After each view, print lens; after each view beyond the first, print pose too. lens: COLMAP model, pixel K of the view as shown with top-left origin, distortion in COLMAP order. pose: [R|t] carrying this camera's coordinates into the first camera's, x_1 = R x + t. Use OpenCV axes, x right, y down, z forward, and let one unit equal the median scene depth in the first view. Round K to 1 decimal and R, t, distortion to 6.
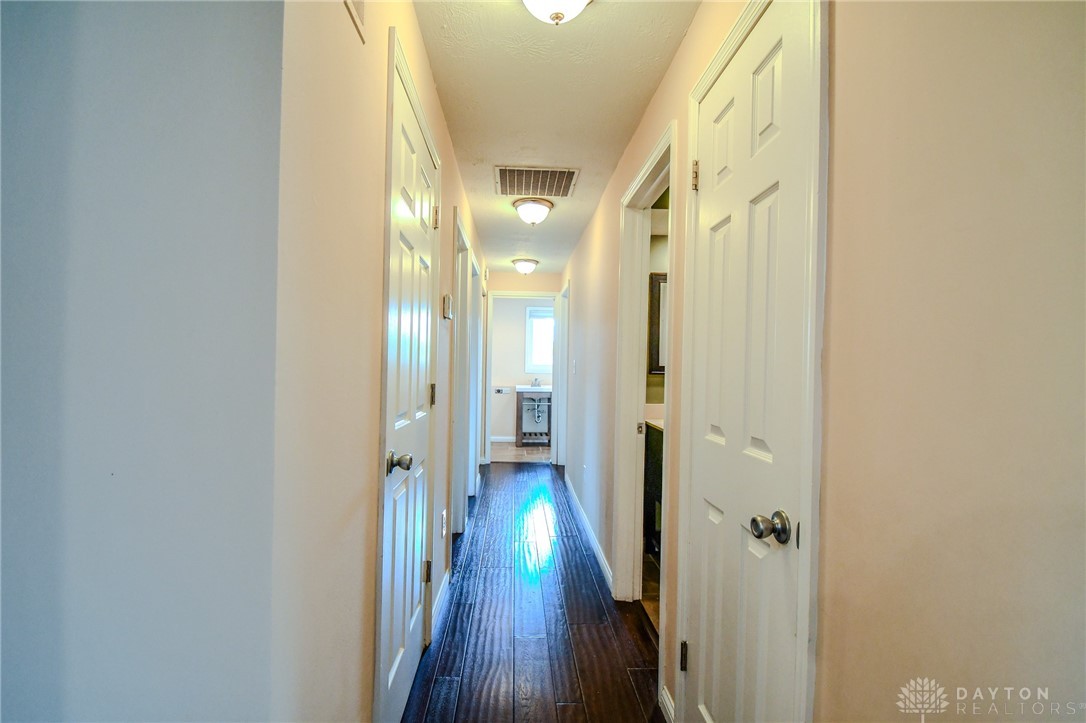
lens RADIAL K [[510.0, 0, 544.6], [0, 510.0, 361.4], [0, 0, 1]] dist [0.012631, -0.017936]
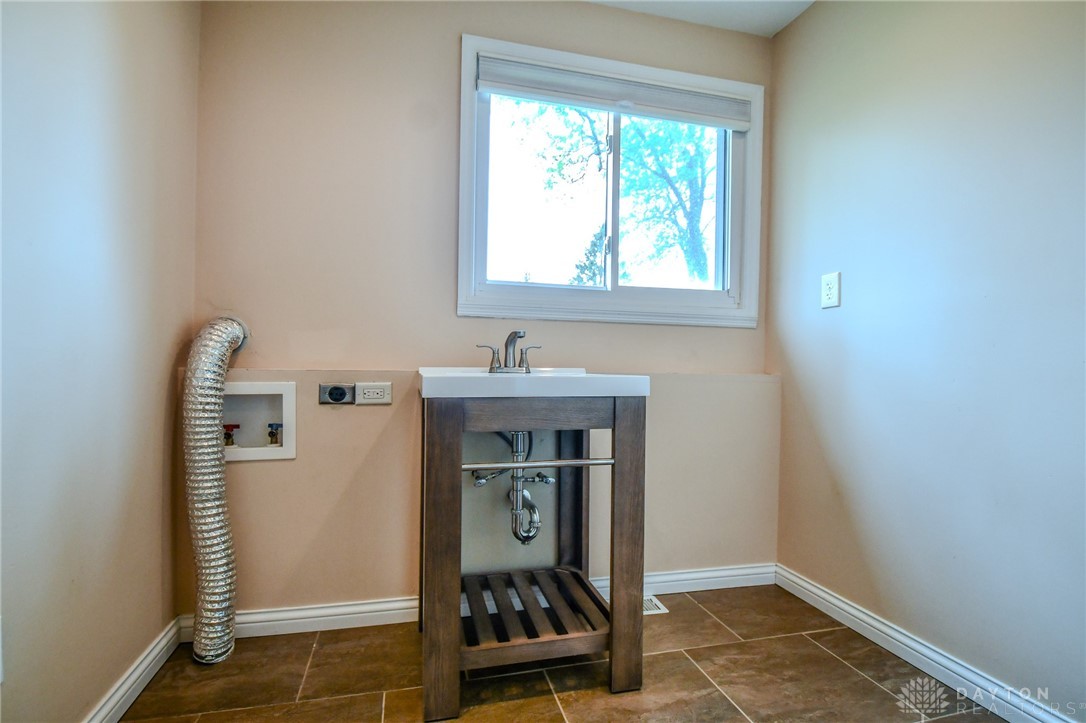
lens RADIAL K [[510.0, 0, 544.9], [0, 510.0, 369.5], [0, 0, 1]] dist [0.012631, -0.017936]
pose [[0.986249, -0.009461, 0.164998, -0.039452], [0.007982, 0.999922, 0.009621, 0.046635], [-0.165076, -0.008171, 0.986247, 0.773964]]
